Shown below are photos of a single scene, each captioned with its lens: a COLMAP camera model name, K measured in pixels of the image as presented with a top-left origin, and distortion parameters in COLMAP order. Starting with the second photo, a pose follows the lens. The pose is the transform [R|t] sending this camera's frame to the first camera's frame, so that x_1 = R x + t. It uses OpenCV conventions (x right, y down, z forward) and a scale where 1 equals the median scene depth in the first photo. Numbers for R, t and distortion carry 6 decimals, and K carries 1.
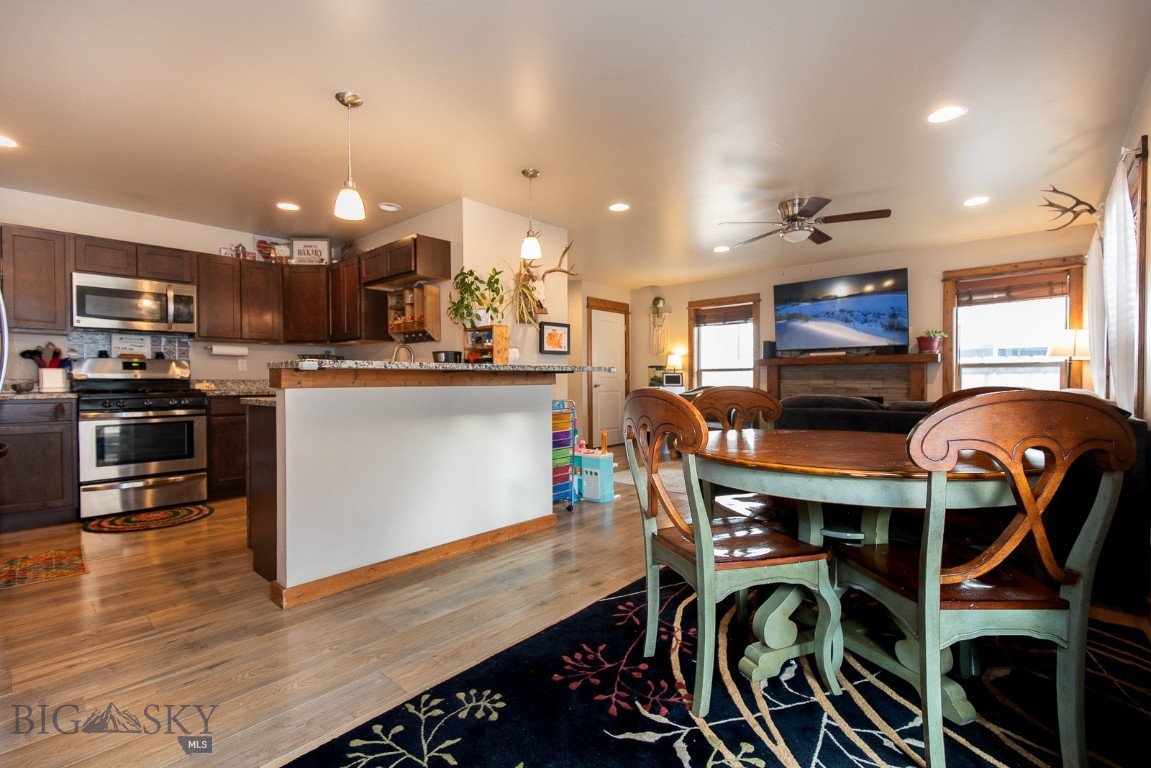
lens RADIAL K [[513.6, 0, 577.6], [0, 513.6, 384.8], [0, 0, 1]] dist [0.004431, 0.000171]
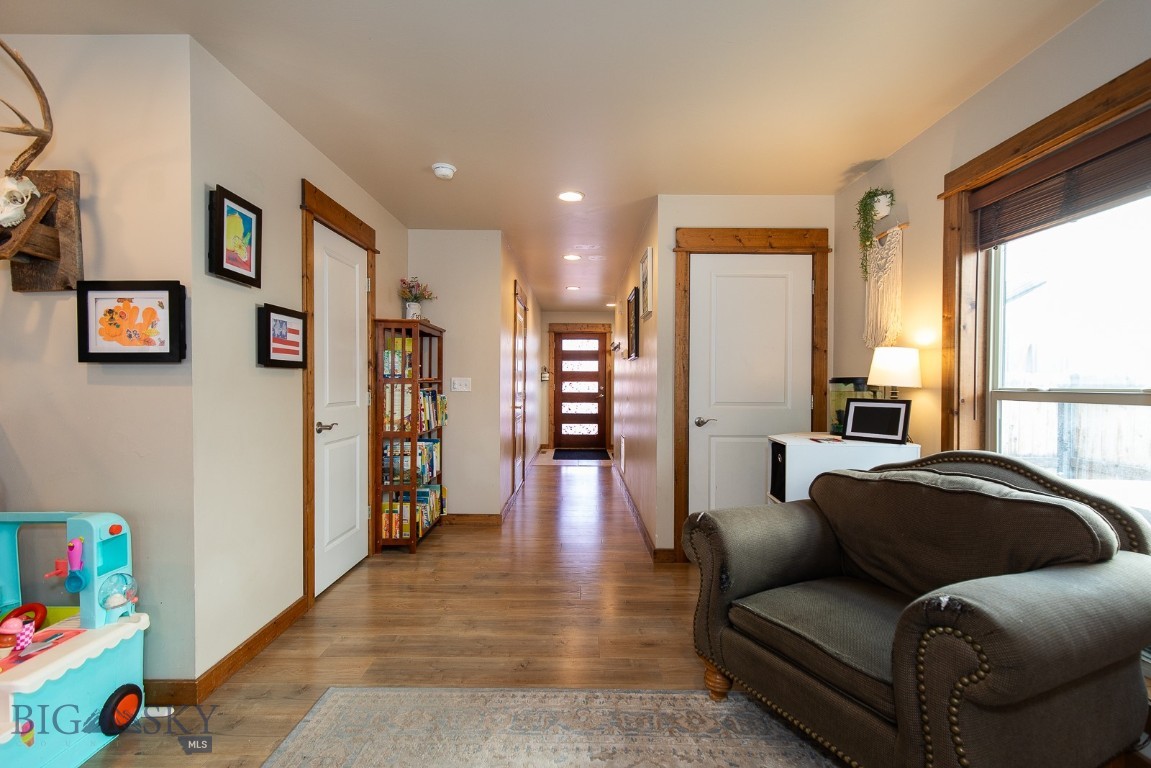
lens RADIAL K [[515.6, 0, 578.5], [0, 515.6, 388.0], [0, 0, 1]] dist [0.004995, -0.000606]
pose [[0.671352, 0.015297, -0.740981, 0.528425], [-0.016236, 0.999851, 0.005930, -0.051839], [0.740961, 0.008050, 0.671500, 1.087155]]
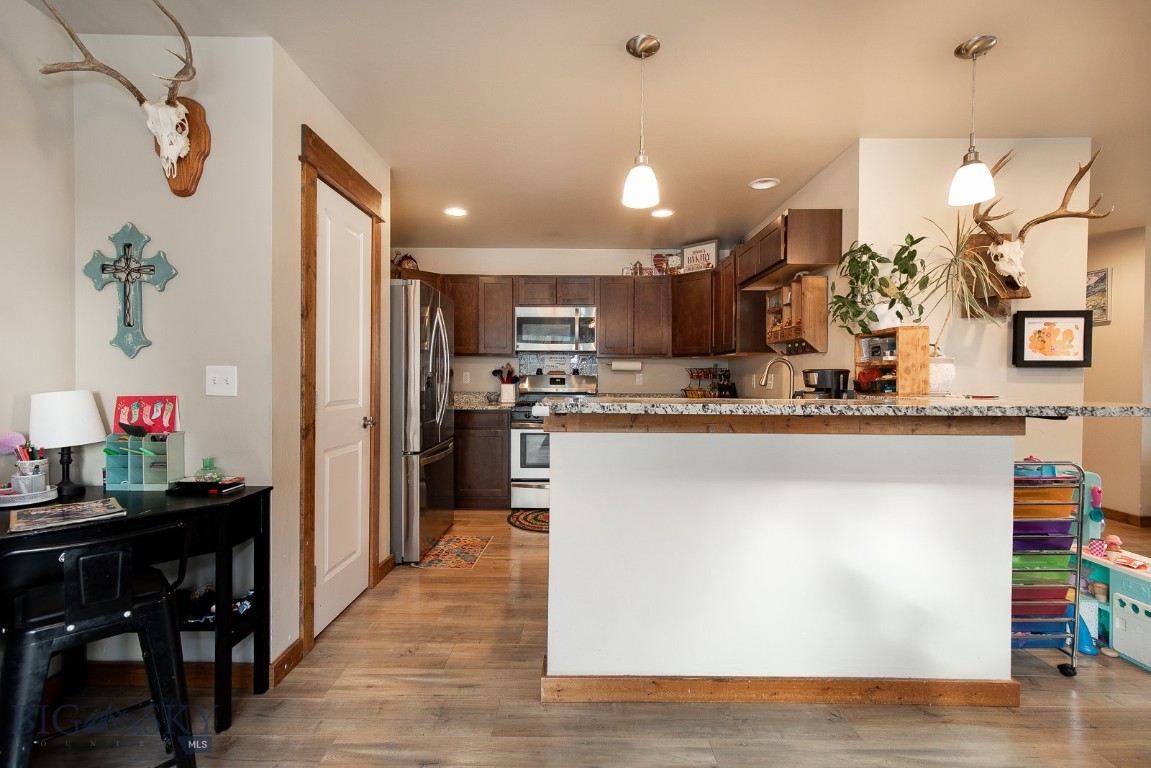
lens RADIAL K [[513.6, 0, 577.6], [0, 513.6, 384.8], [0, 0, 1]] dist [0.004431, 0.000171]
pose [[0.664853, 0.018270, -0.746751, 0.036665], [-0.017089, 0.999811, 0.009246, -0.039729], [0.746778, 0.006615, 0.665040, 0.259557]]
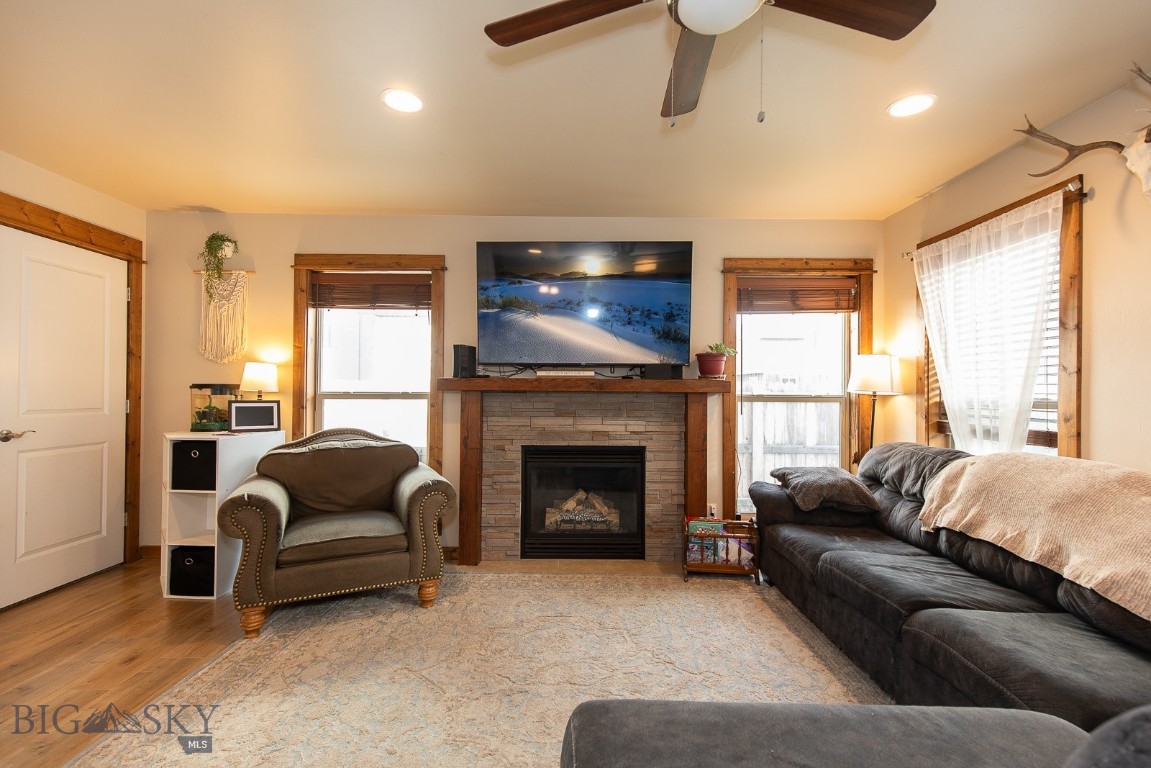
lens RADIAL K [[515.6, 0, 578.5], [0, 515.6, 388.0], [0, 0, 1]] dist [0.004995, -0.000606]
pose [[0.737736, 0.014828, 0.674926, 0.150184], [-0.003779, 0.999834, -0.017834, -0.048053], [-0.675079, 0.010606, 0.737670, 0.806275]]
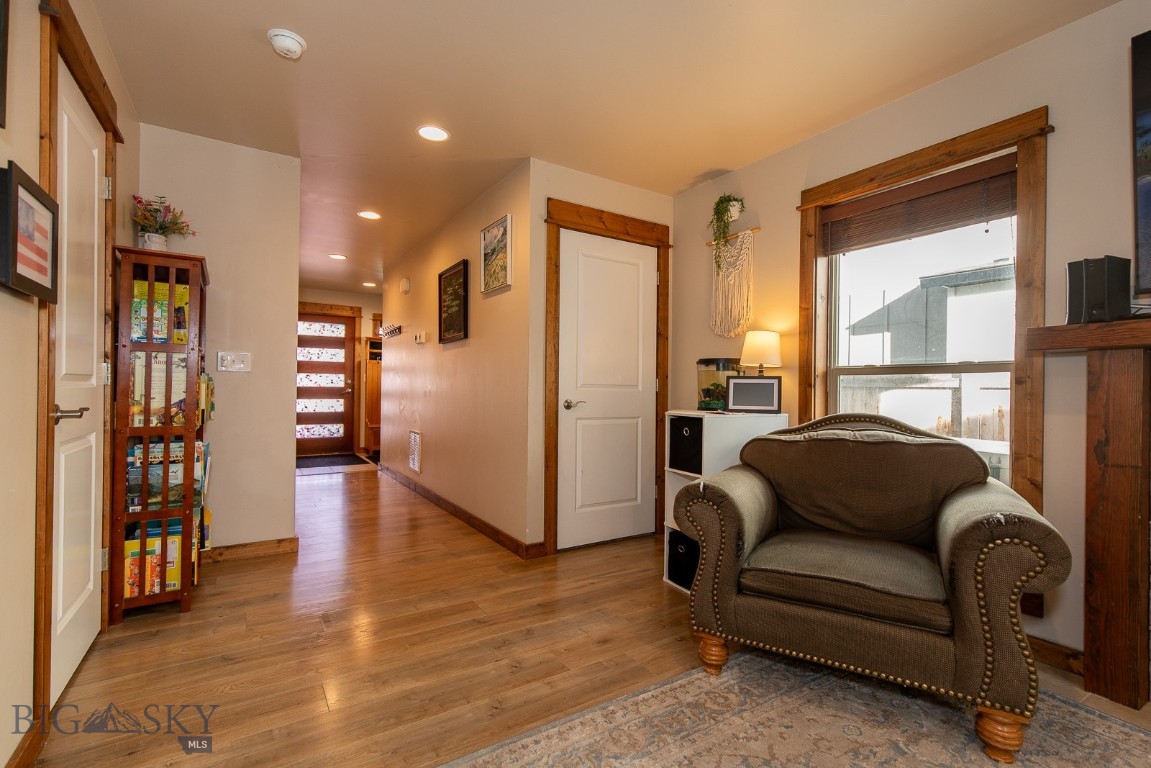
lens RADIAL K [[522.6, 0, 578.5], [0, 522.6, 386.5], [0, 0, 1]] dist [0.007848, -0.000290]
pose [[0.964937, 0.014467, -0.262083, 0.279489], [-0.018431, 0.999750, -0.012673, -0.014546], [0.261834, 0.017059, 0.964962, 1.017721]]
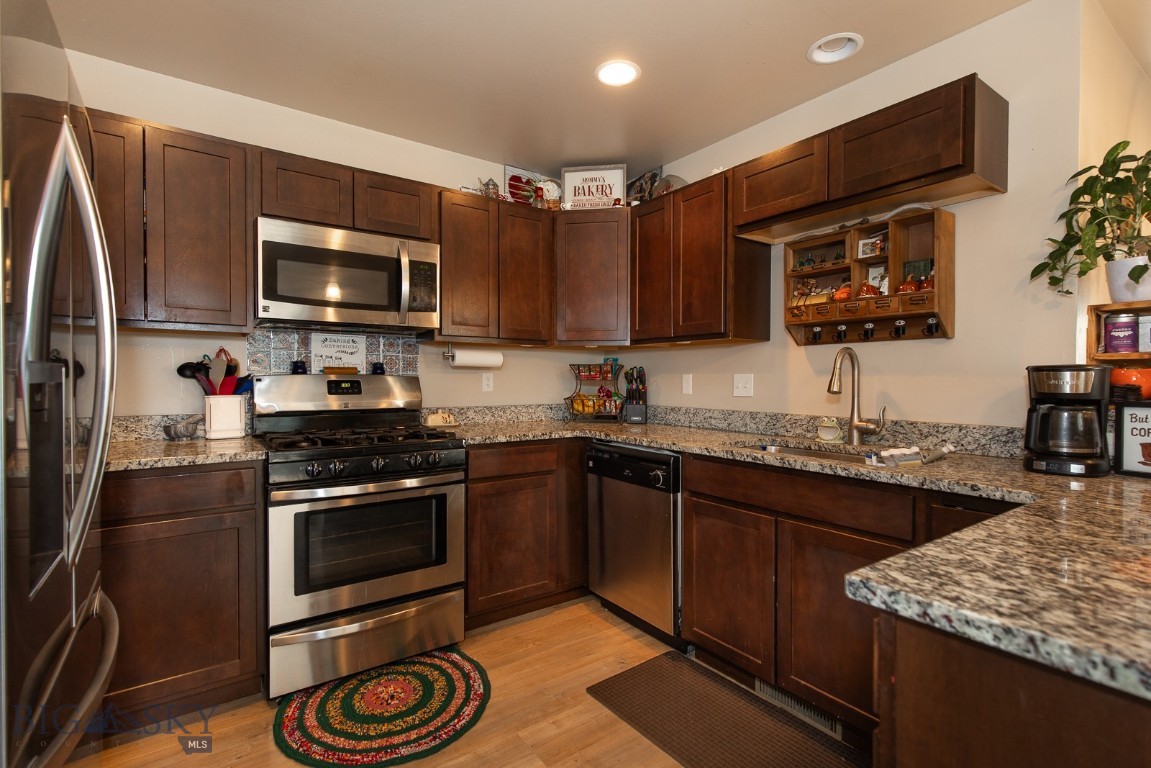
lens RADIAL K [[531.3, 0, 579.4], [0, 531.3, 383.4], [0, 0, 1]] dist [-0.000867, -0.000551]
pose [[0.977469, 0.006054, -0.210993, -0.473763], [-0.006129, 0.999981, 0.000294, -0.042646], [0.210991, 0.001006, 0.977487, 0.471311]]
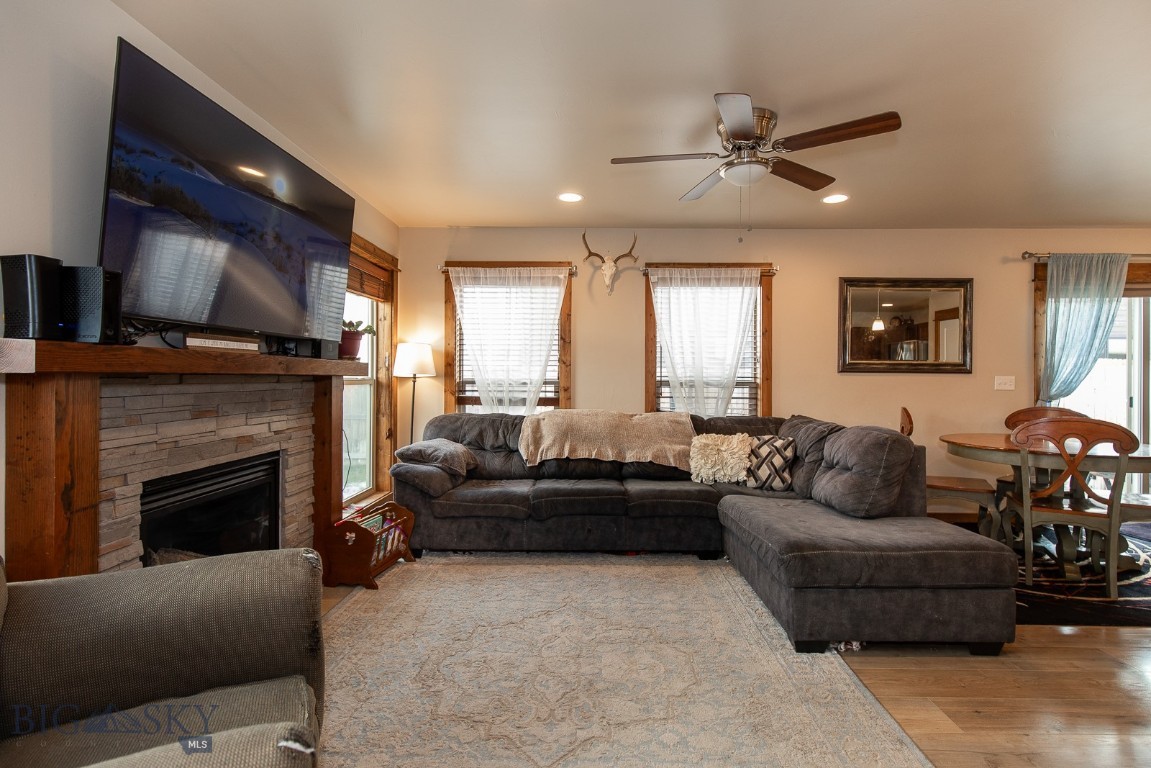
lens RADIAL K [[531.3, 0, 579.4], [0, 531.3, 383.4], [0, 0, 1]] dist [-0.000867, -0.000551]
pose [[-0.656191, -0.006142, 0.754569, 0.087572], [0.006524, 0.999883, 0.013813, -0.053830], [-0.754566, 0.013987, -0.656075, 1.513440]]
